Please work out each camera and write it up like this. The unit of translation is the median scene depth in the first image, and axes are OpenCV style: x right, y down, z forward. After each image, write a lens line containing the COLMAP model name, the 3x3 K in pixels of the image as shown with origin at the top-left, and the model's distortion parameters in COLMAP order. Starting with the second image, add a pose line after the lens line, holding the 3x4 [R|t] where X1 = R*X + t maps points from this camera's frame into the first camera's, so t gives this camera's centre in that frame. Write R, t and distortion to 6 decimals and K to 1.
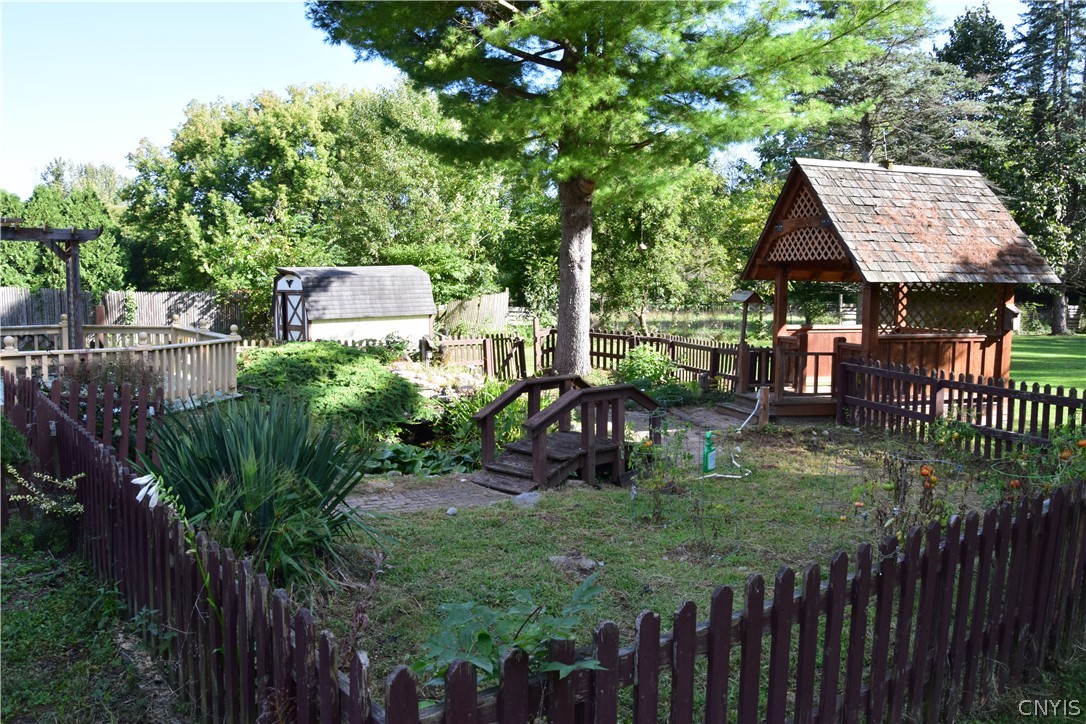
lens RADIAL K [[862.0, 0, 543.0], [0, 862.0, 362.0], [0, 0, 1]] dist [-0.001948, -0.000470]
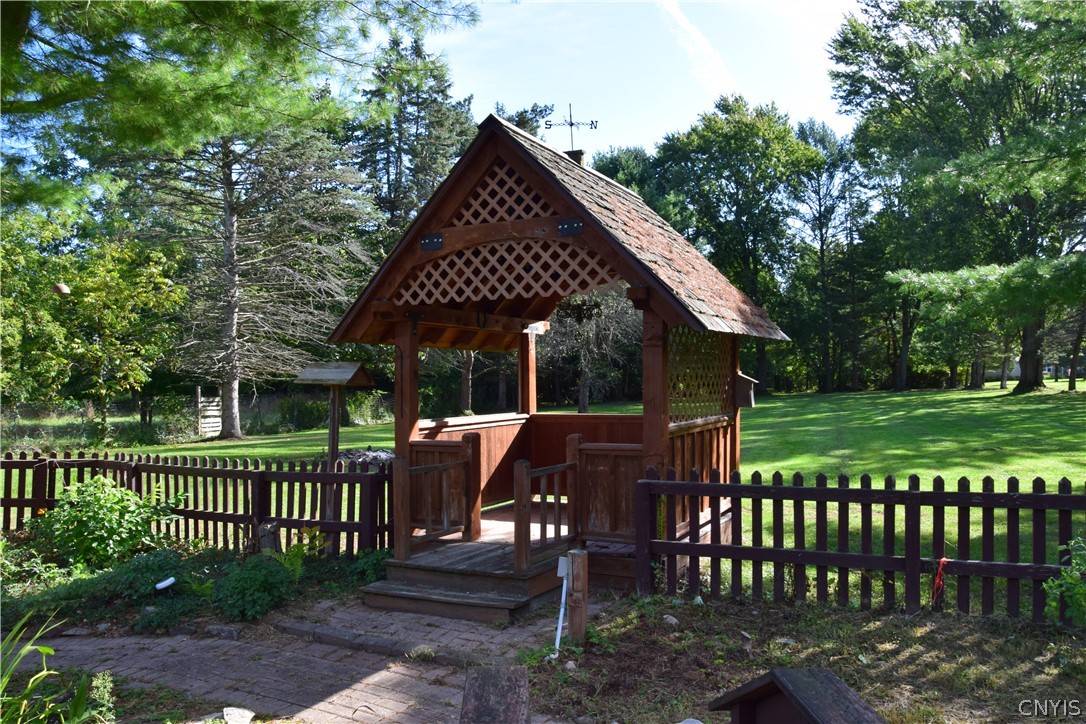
lens RADIAL K [[874.7, 0, 542.6], [0, 874.7, 395.6], [0, 0, 1]] dist [-0.096828, -0.000719]
pose [[0.679644, -0.032369, 0.732828, -0.034642], [0.087080, 0.995522, -0.036788, -0.011458], [-0.728355, 0.088817, 0.679419, 0.213964]]
